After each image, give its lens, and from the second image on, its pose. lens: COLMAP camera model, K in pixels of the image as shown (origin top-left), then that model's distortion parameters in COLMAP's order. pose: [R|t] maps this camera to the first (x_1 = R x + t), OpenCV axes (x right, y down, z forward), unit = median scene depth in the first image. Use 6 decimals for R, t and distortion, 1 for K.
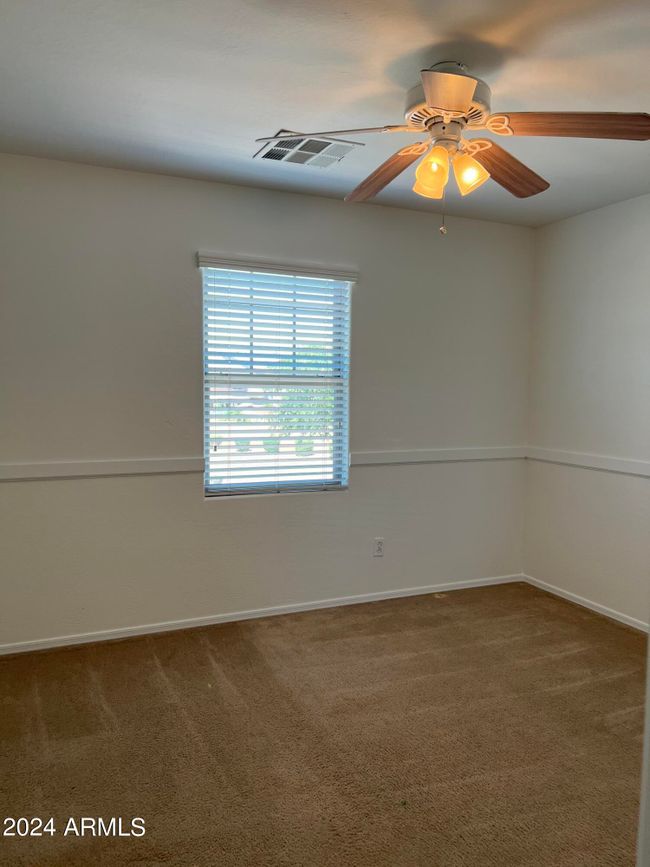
lens RADIAL K [[655.1, 0, 325.0], [0, 655.1, 433.5], [0, 0, 1]] dist [0.057014, -0.055813]
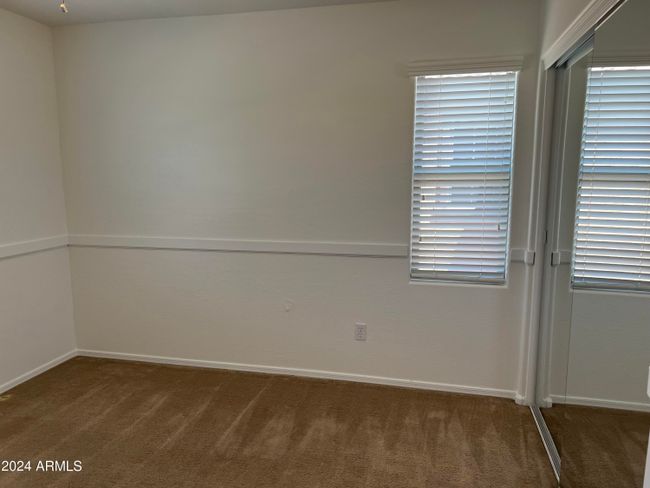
lens RADIAL K [[491.1, 0, 323.9], [0, 491.1, 250.6], [0, 0, 1]] dist [0.057014, -0.055813]
pose [[0.603491, -0.139857, 0.785009, -0.101472], [0.069255, 0.989971, 0.123132, -0.031865], [-0.794357, -0.019944, 0.607124, 0.200614]]
